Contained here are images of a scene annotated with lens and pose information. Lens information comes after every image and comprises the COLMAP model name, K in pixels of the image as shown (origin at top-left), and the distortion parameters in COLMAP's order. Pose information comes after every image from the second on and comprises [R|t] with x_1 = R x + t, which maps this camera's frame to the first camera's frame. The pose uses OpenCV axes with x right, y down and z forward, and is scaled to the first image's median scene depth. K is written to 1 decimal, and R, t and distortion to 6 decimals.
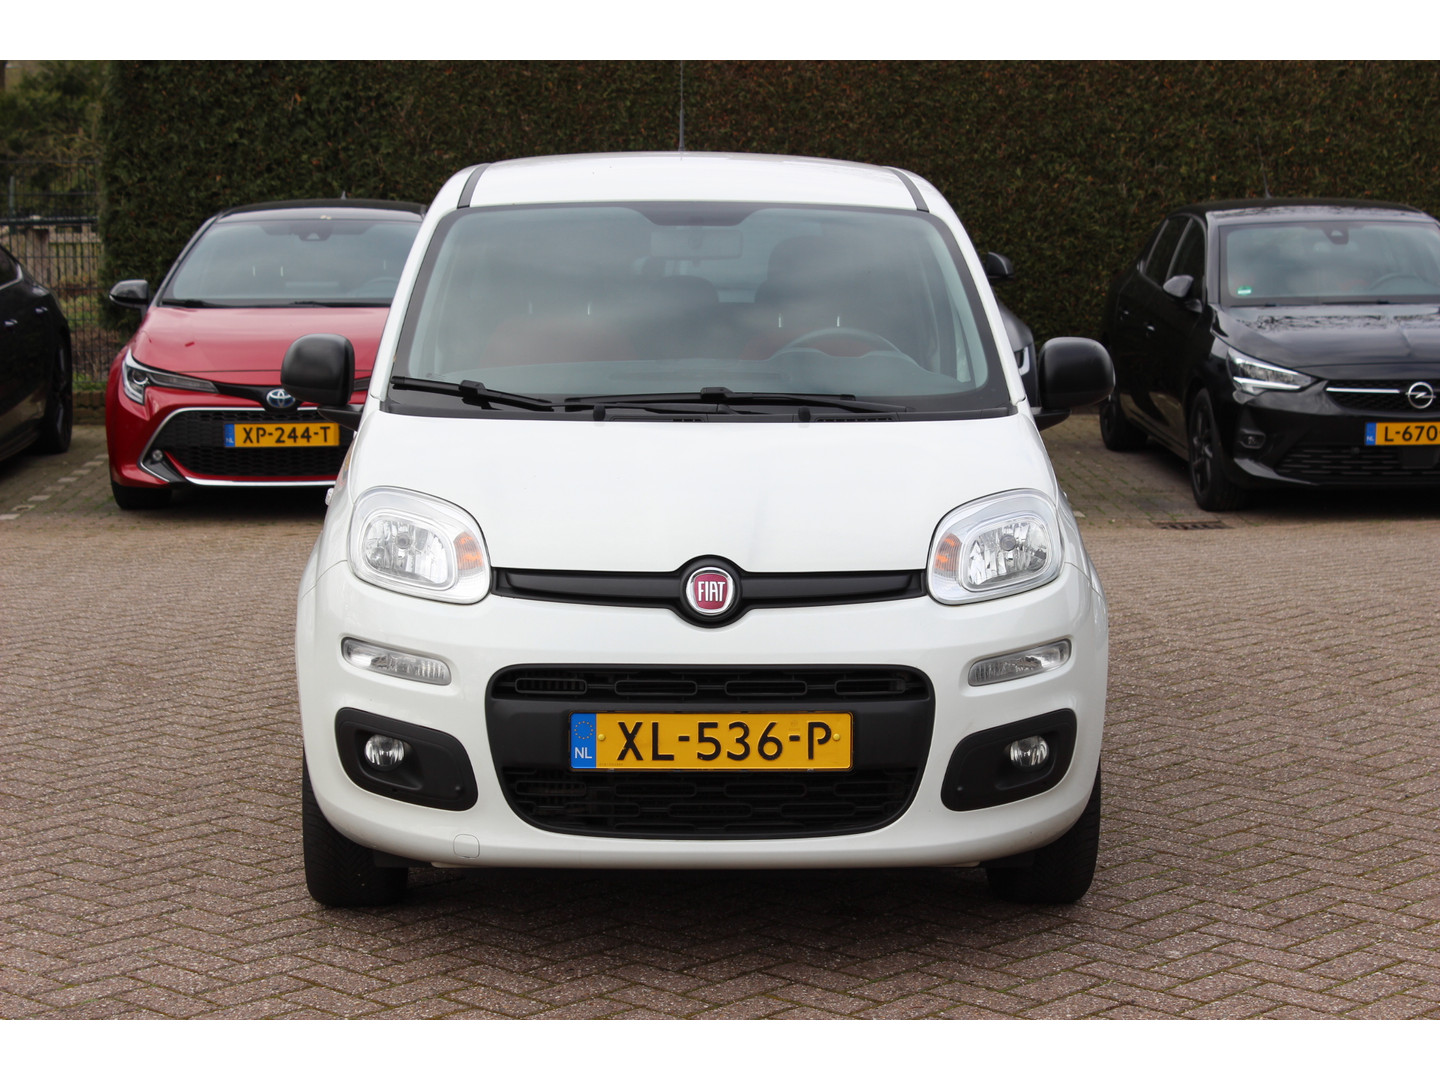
lens RADIAL K [[3092.8, 0, 720.0], [0, 3092.8, 540.0], [0, 0, 1]] dist [0.002978, 0.200168]
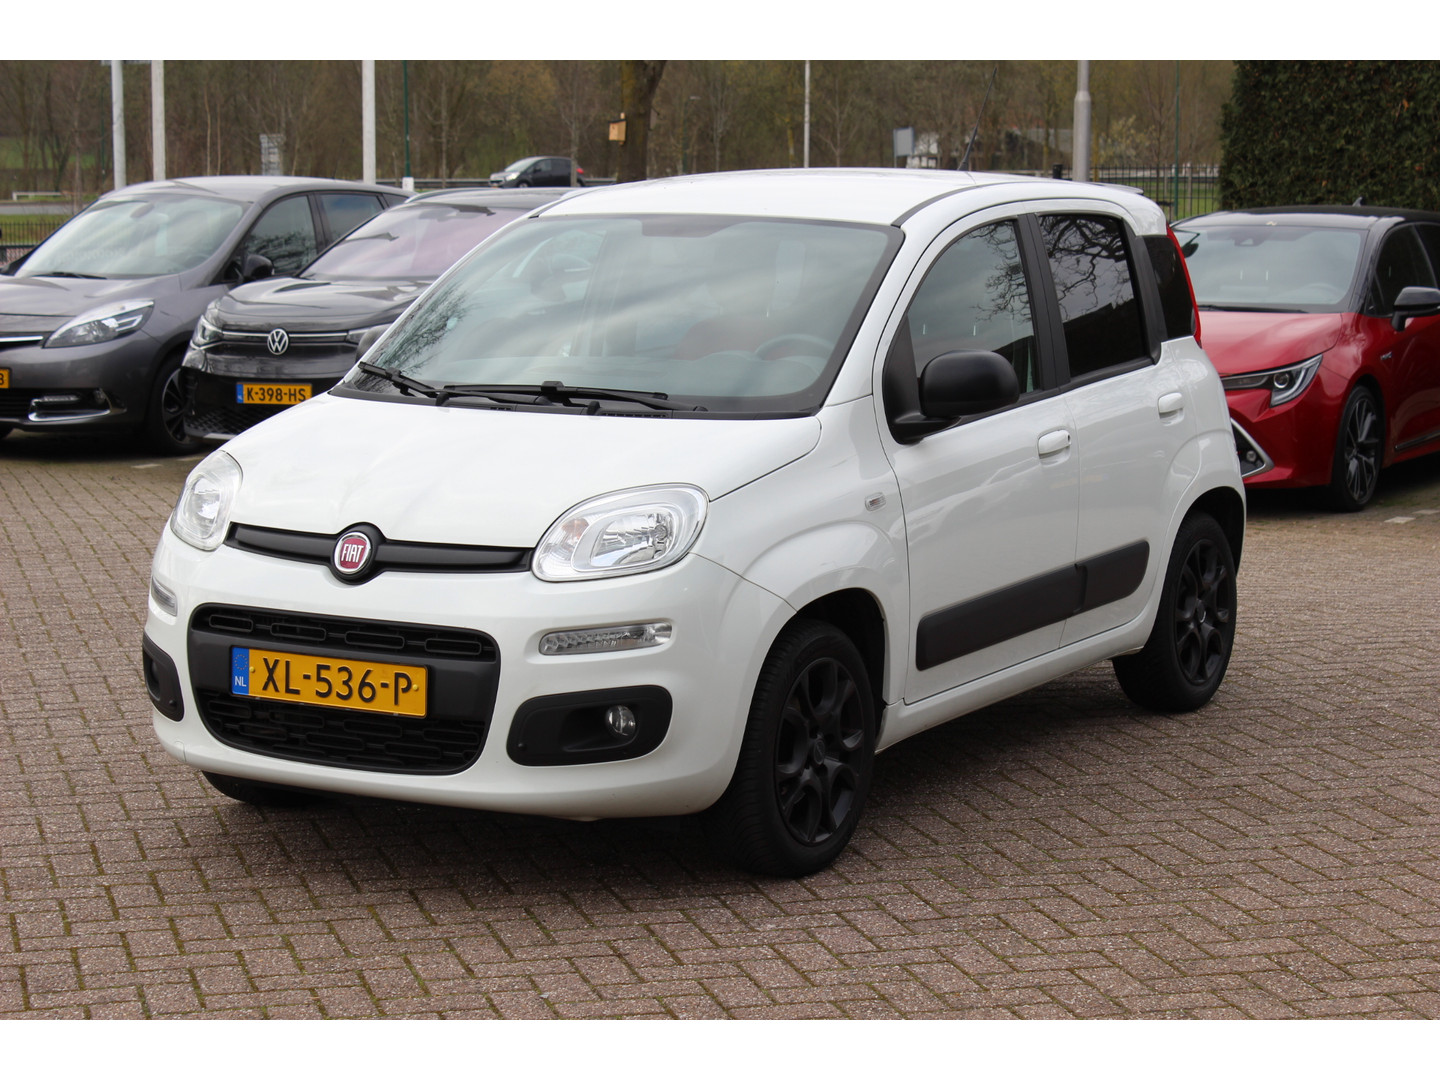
lens RADIAL K [[3092.8, 0, 720.0], [0, 3092.8, 540.0], [0, 0, 1]] dist [0.002978, 0.200168]
pose [[0.852901, 0.066044, -0.517879, 0.224817], [-0.065758, 0.997656, 0.018930, -0.006072], [0.517915, 0.017909, 0.855244, 0.026062]]
